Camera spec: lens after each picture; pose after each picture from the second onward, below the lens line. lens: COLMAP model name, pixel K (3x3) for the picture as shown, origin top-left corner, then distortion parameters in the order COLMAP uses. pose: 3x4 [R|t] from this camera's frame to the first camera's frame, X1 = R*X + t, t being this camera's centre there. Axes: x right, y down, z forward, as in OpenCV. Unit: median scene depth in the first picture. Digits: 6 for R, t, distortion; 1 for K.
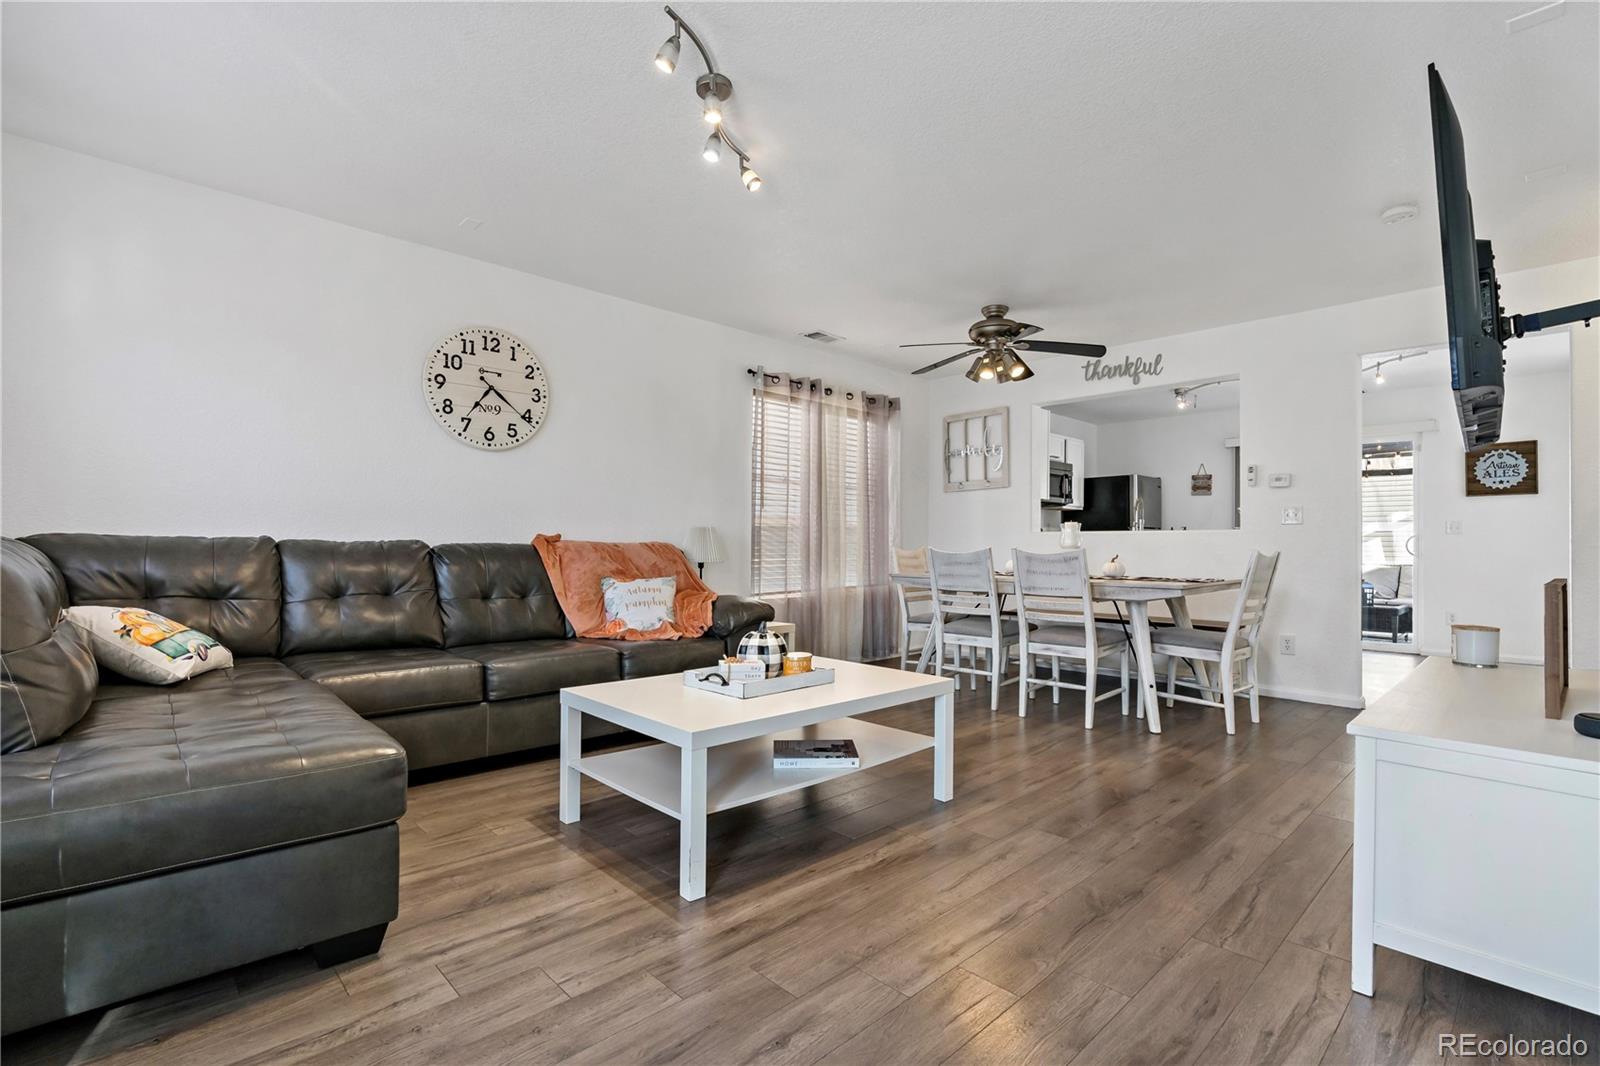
lens RADIAL K [[748.5, 0, 800.0], [0, 748.5, 533.0], [0, 0, 1]] dist [-0.019327, 0.013121]
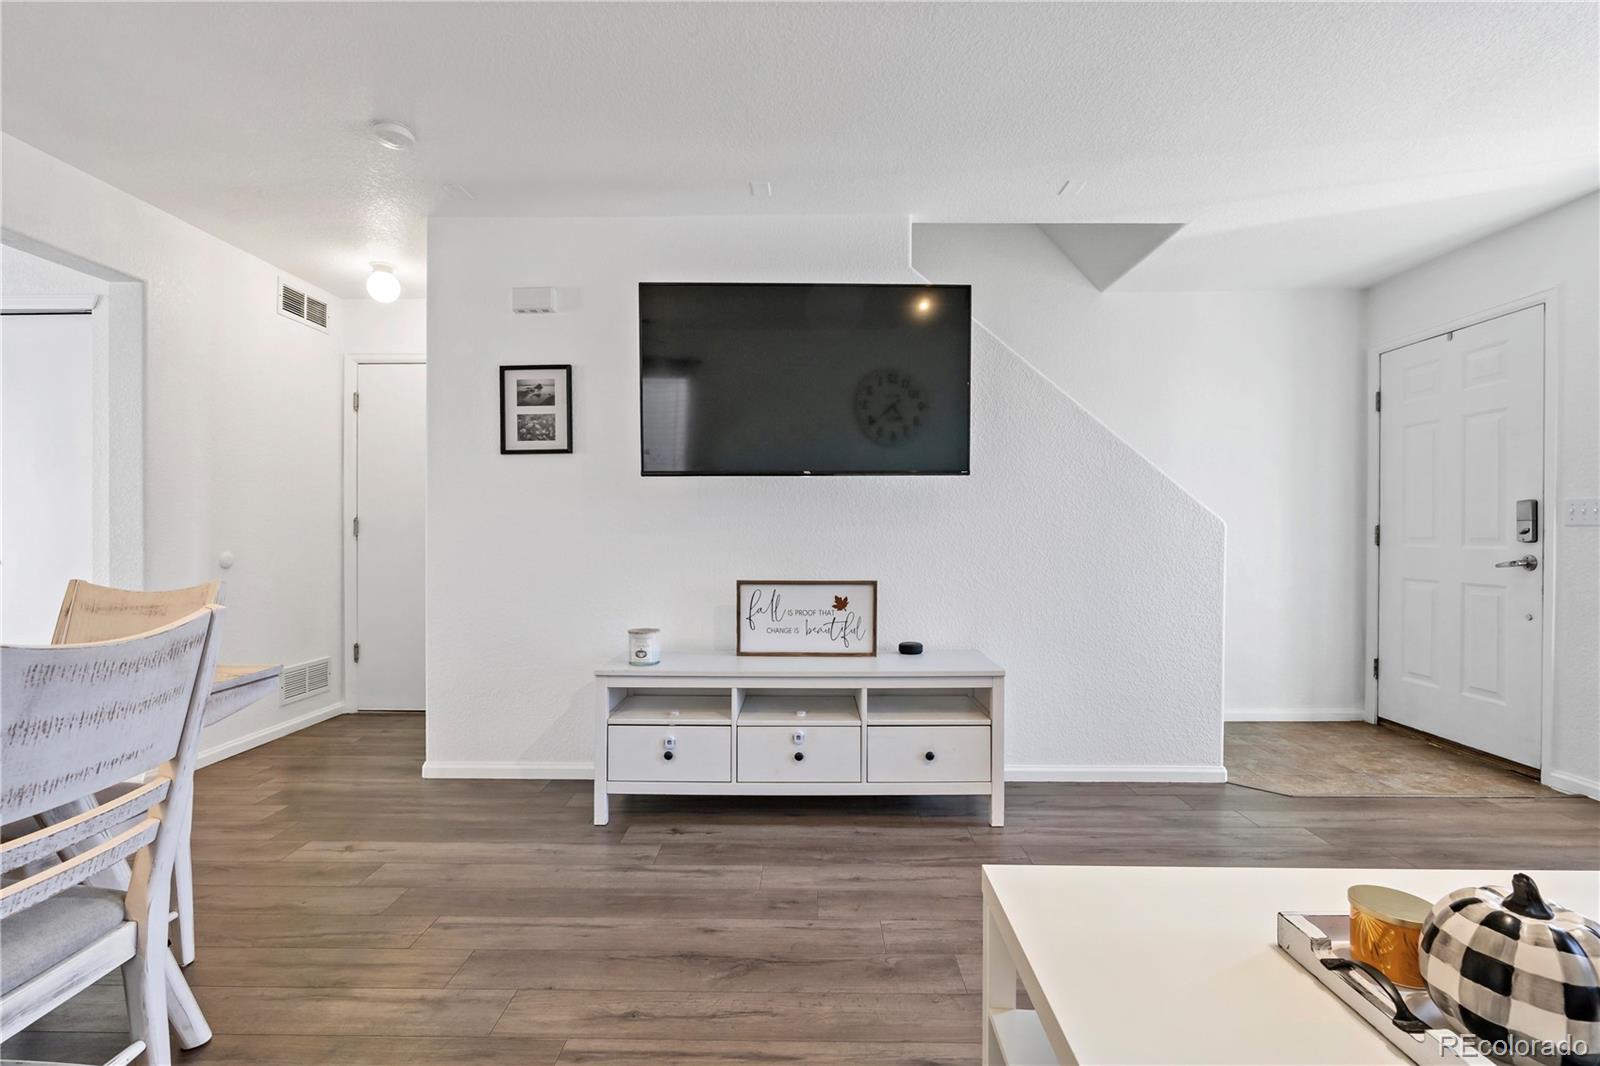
lens RADIAL K [[738.8, 0, 796.0], [0, 738.8, 531.9], [0, 0, 1]] dist [-0.016782, 0.008212]
pose [[-0.714747, -0.010916, 0.699298, -0.042539], [-0.017804, 0.999838, -0.002590, -0.021696], [-0.699156, -0.014301, -0.714826, 1.322550]]
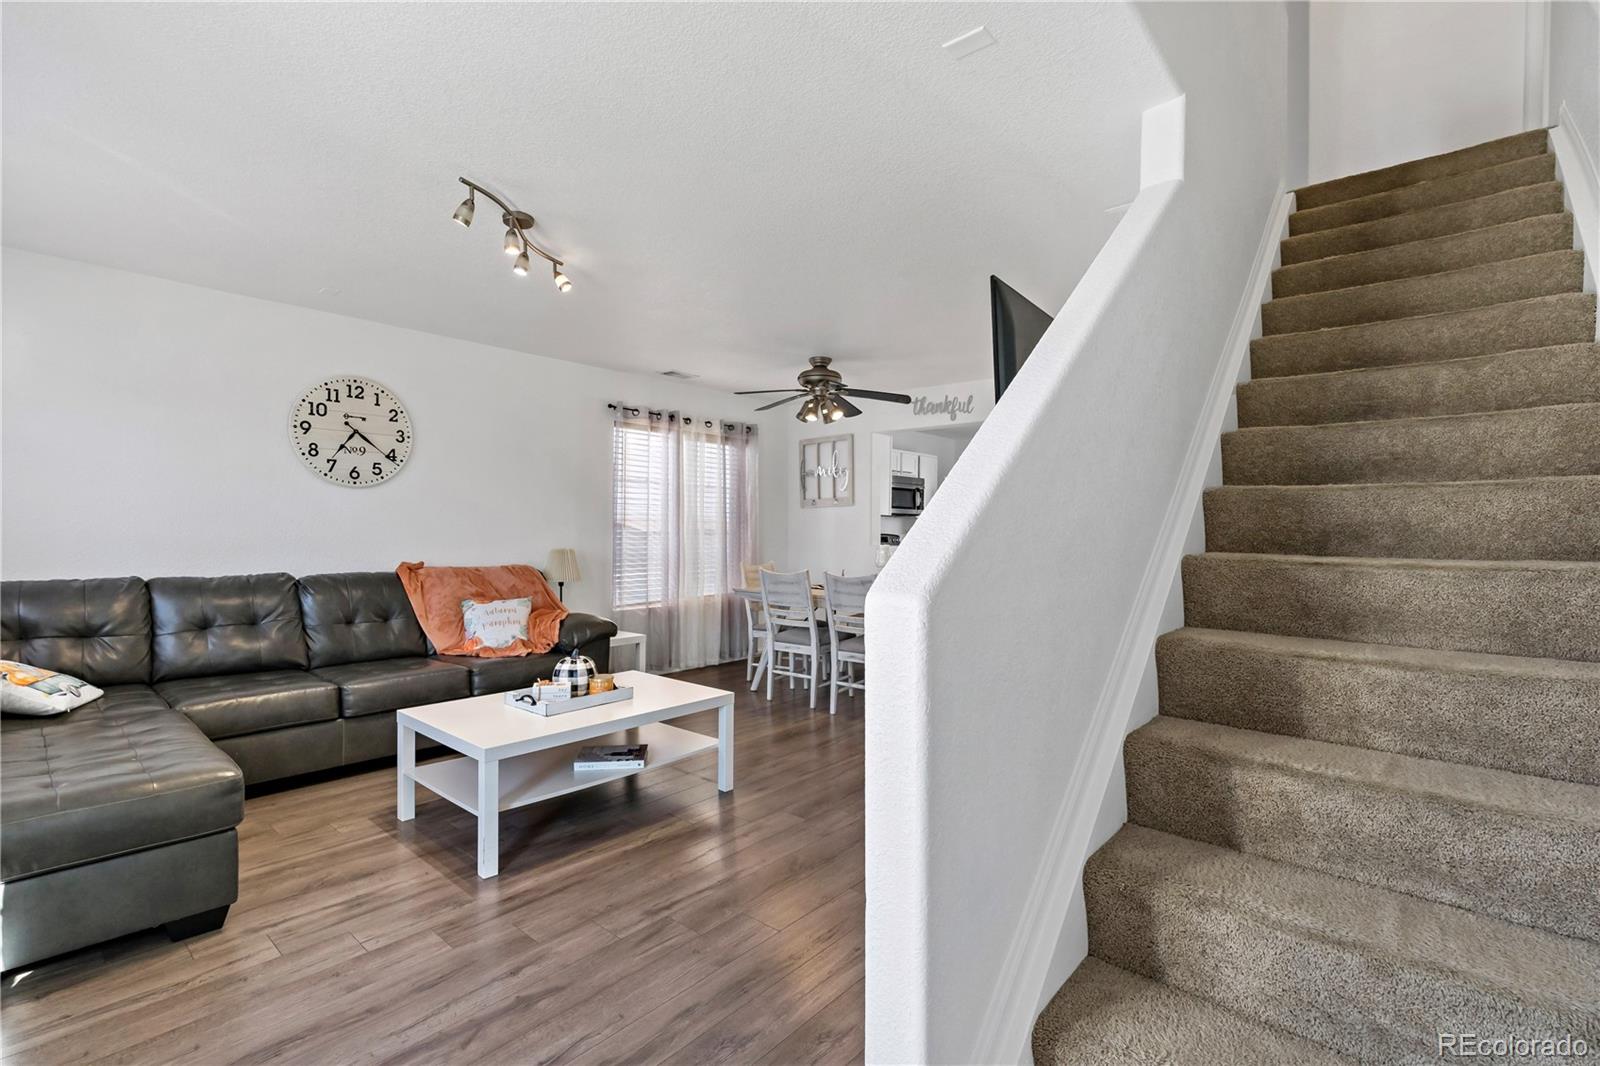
lens RADIAL K [[738.8, 0, 796.0], [0, 738.8, 531.9], [0, 0, 1]] dist [-0.016782, 0.008212]
pose [[0.995583, -0.002251, 0.093856, 0.177338], [0.000394, 0.999804, 0.019798, -0.086822], [-0.093882, -0.019674, 0.995389, -0.201504]]
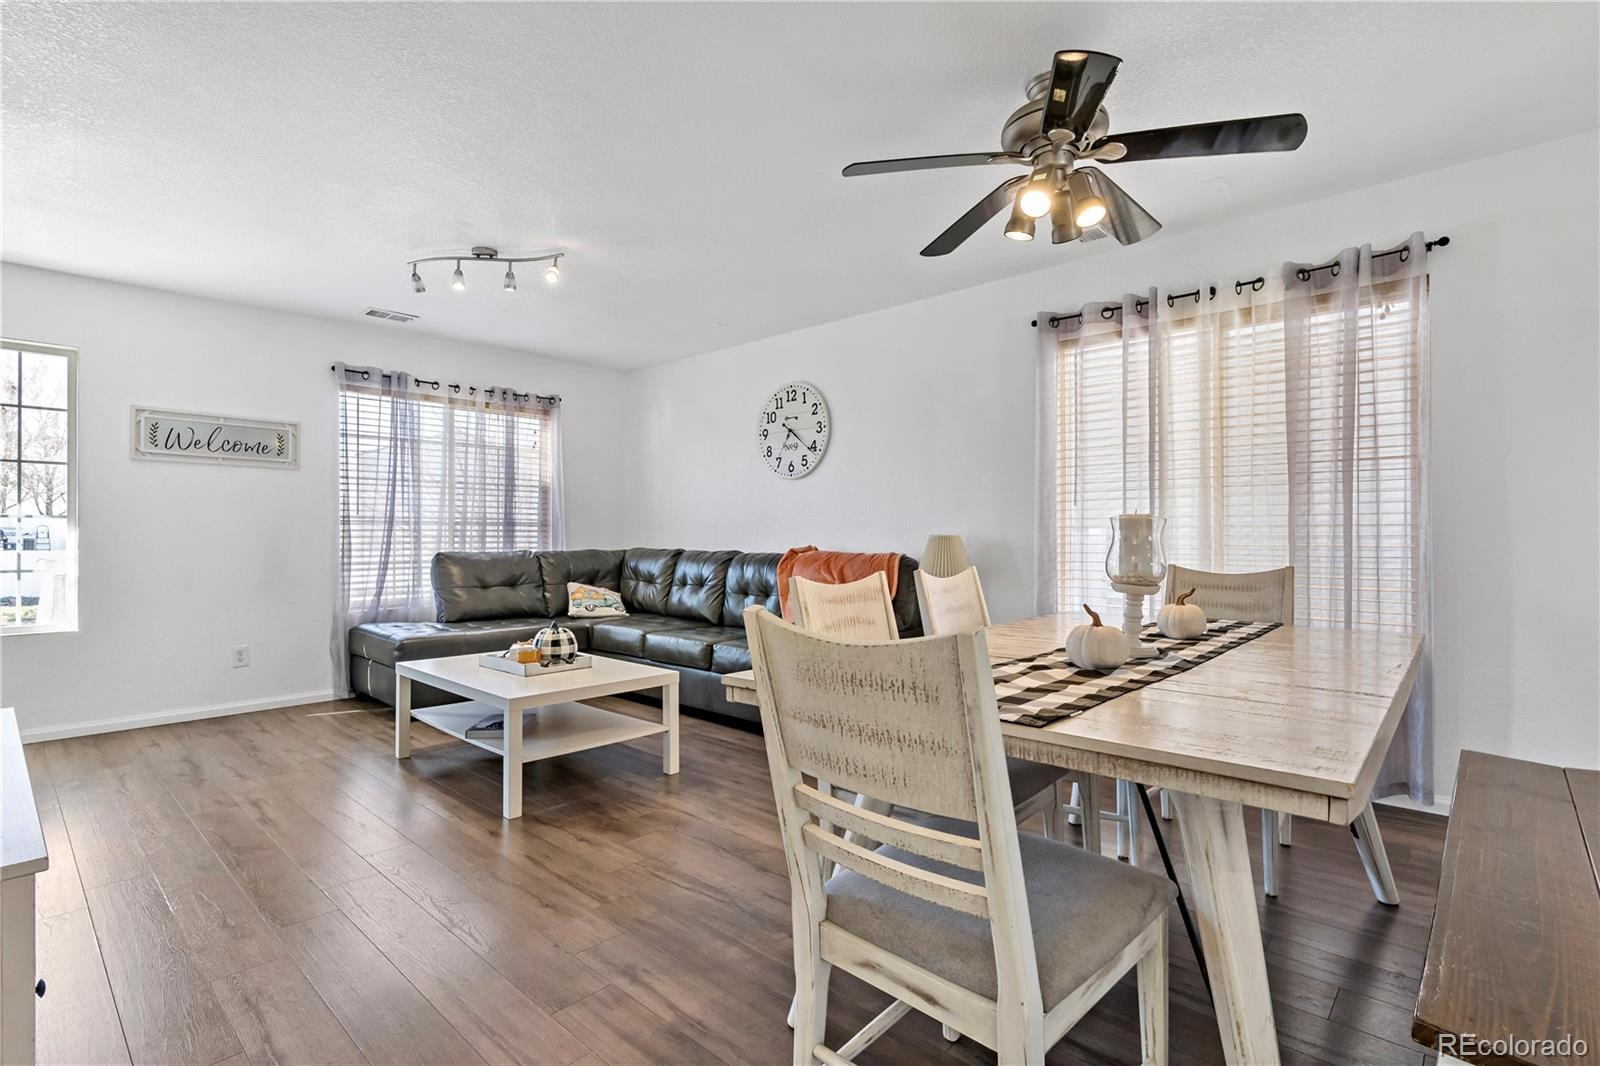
lens RADIAL K [[748.5, 0, 800.0], [0, 748.5, 533.0], [0, 0, 1]] dist [-0.019327, 0.013121]
pose [[0.062879, -0.010291, -0.997968, 1.124142], [0.017752, 0.999800, -0.009191, -0.009611], [0.997863, -0.017138, 0.063049, 1.219665]]
